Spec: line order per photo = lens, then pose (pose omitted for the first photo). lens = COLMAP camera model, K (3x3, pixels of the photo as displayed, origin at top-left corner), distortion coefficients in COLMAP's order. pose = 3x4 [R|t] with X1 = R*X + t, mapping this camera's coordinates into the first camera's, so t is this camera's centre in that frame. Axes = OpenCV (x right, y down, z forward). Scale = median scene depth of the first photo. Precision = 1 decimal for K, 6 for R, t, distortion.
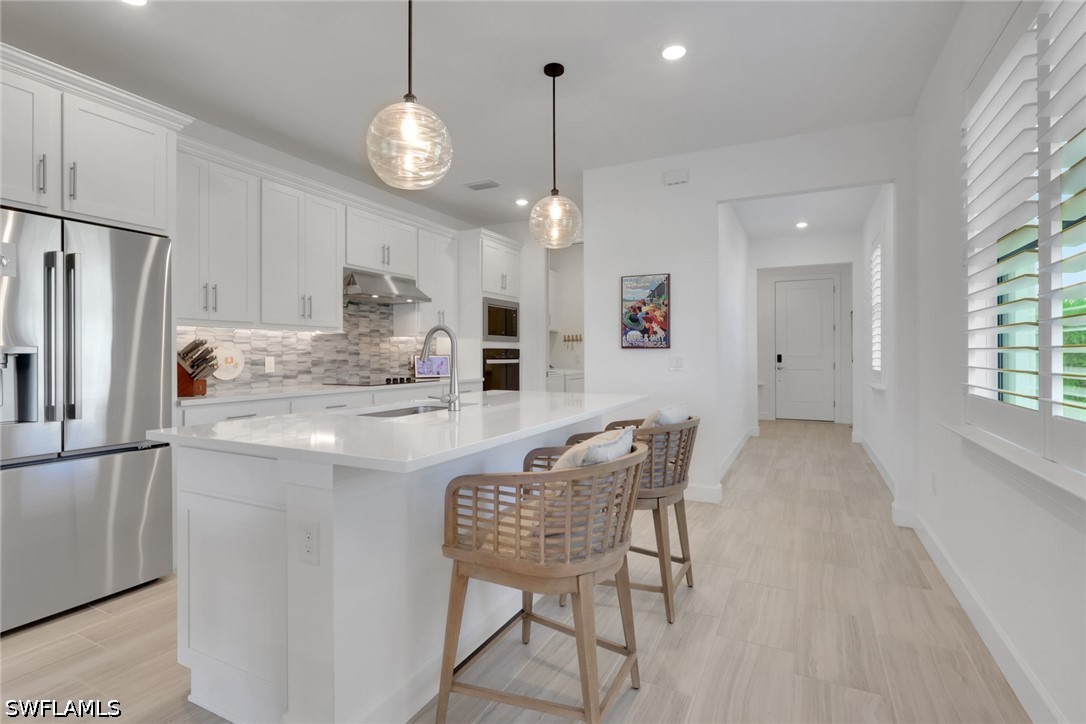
lens RADIAL K [[519.8, 0, 539.1], [0, 519.8, 357.1], [0, 0, 1]] dist [-0.002764, -0.000799]
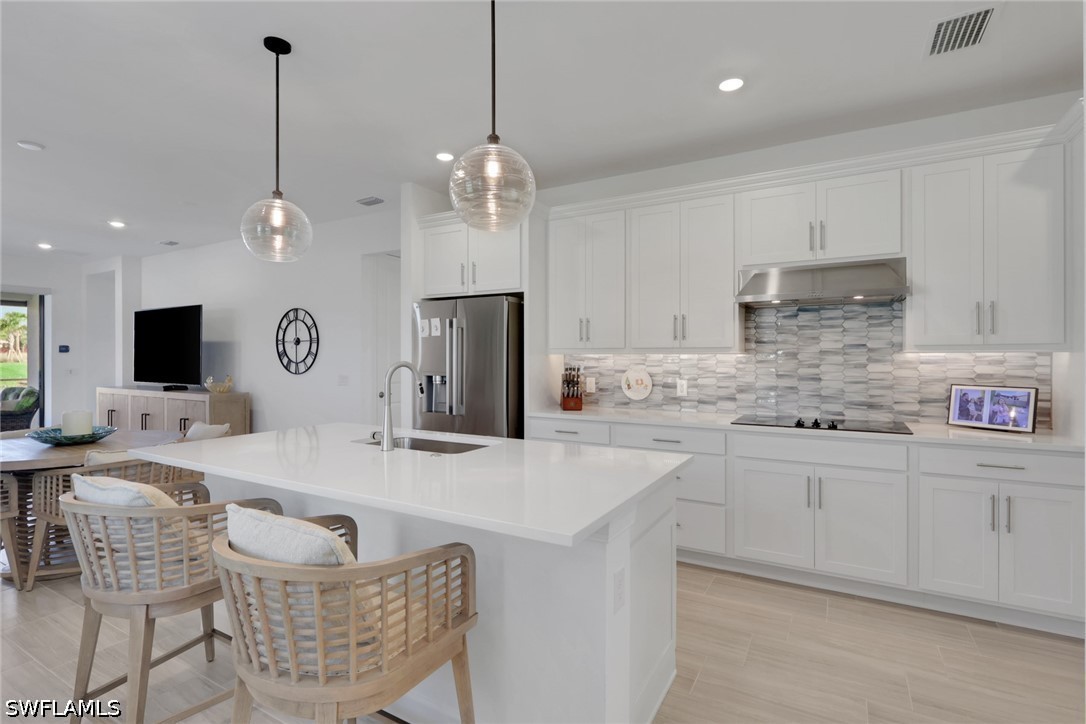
lens RADIAL K [[519.8, 0, 538.7], [0, 519.8, 358.7], [0, 0, 1]] dist [-0.002764, -0.000799]
pose [[-0.065363, -0.003525, -0.997855, 0.408146], [-0.008501, 0.999959, -0.002976, -0.030257], [0.997825, 0.008288, -0.065391, 0.682302]]
